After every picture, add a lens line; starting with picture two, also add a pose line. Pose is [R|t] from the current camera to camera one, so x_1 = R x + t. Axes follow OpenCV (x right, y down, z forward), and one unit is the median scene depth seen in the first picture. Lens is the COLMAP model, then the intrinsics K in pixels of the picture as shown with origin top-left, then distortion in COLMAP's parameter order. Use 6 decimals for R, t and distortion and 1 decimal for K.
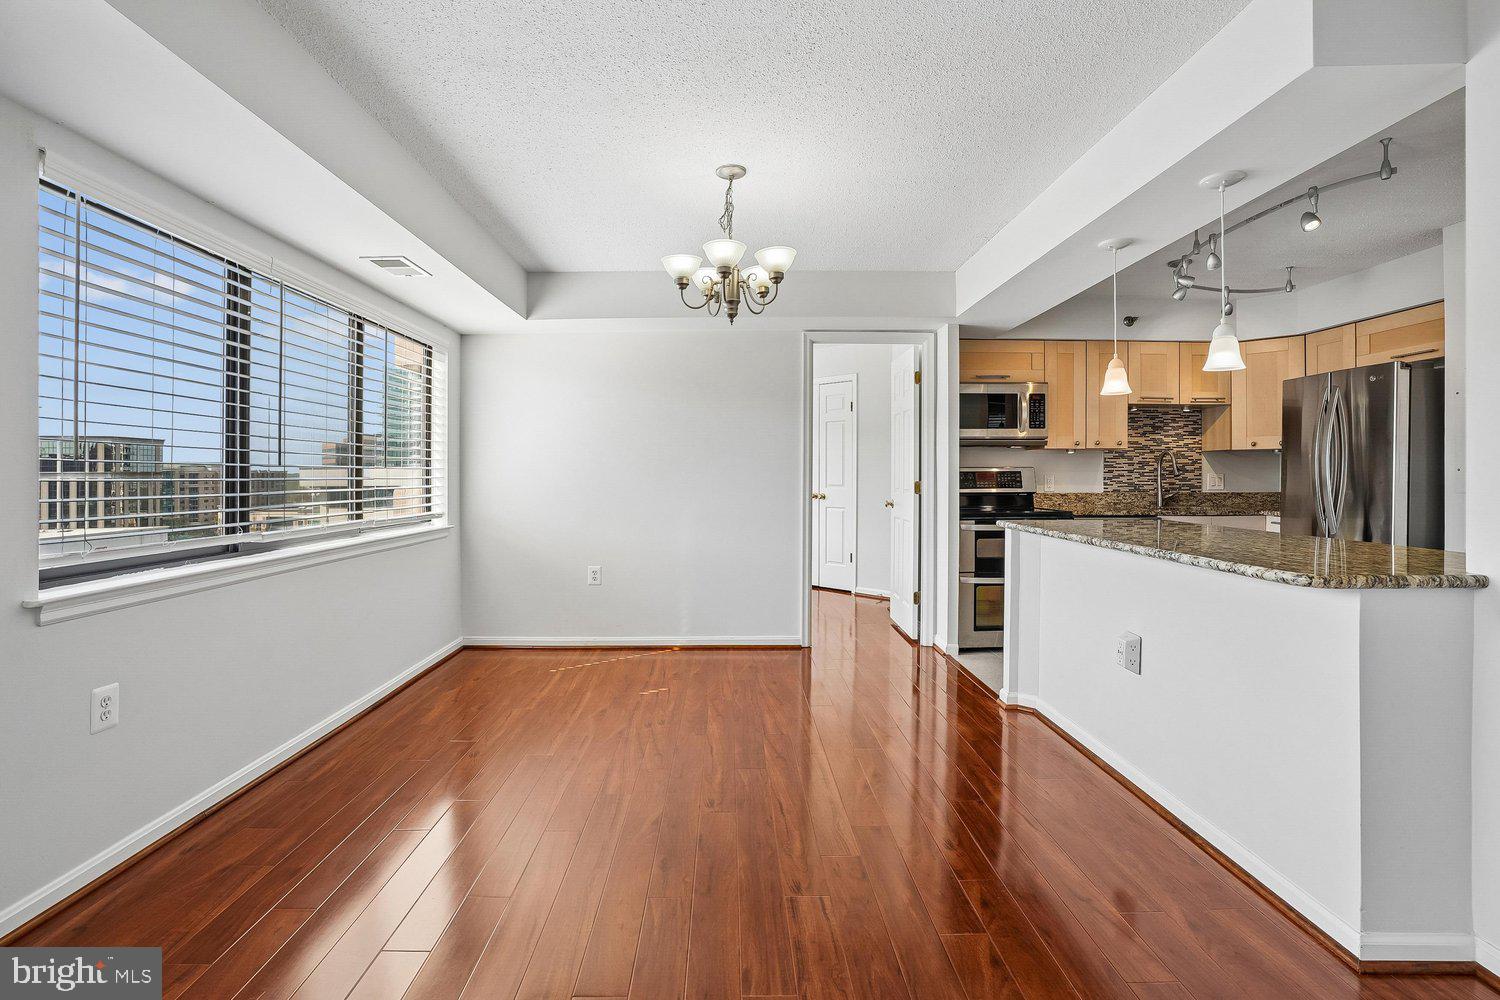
lens RADIAL K [[708.8, 0, 732.8], [0, 708.8, 476.9], [0, 0, 1]] dist [-0.054360, 0.025975]
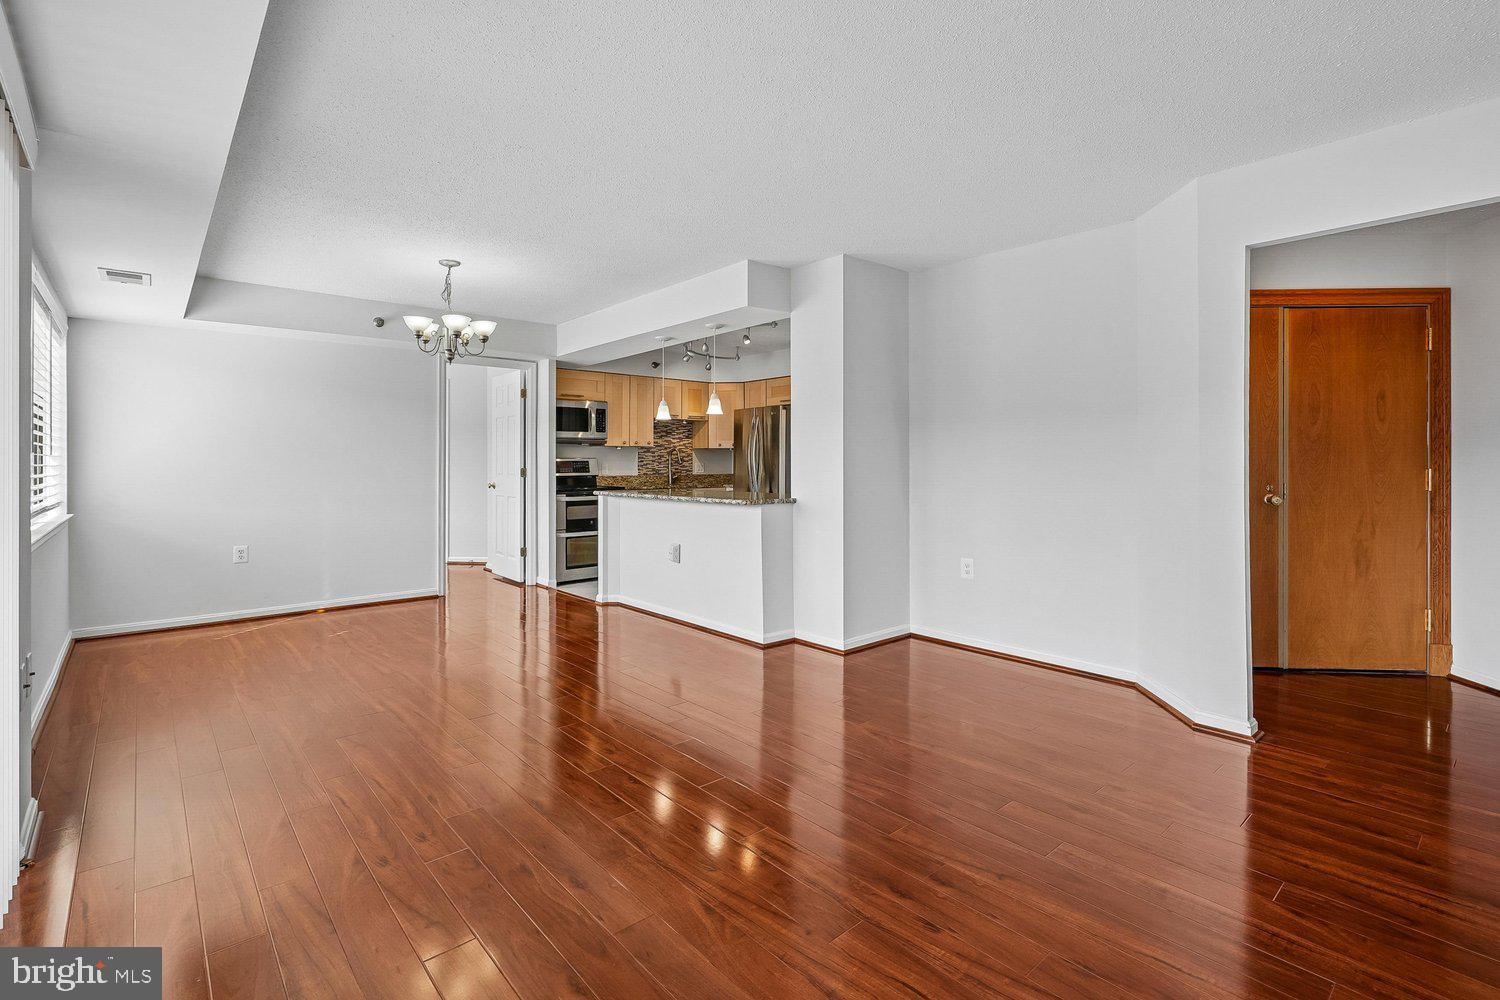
lens RADIAL K [[691.4, 0, 745.9], [0, 691.4, 475.1], [0, 0, 1]] dist [-0.020638, 0.000125]
pose [[0.767707, -0.010577, 0.640713, -0.266543], [0.002773, 0.999909, 0.013183, 0.003526], [-0.640795, -0.008344, 0.767667, -0.318355]]
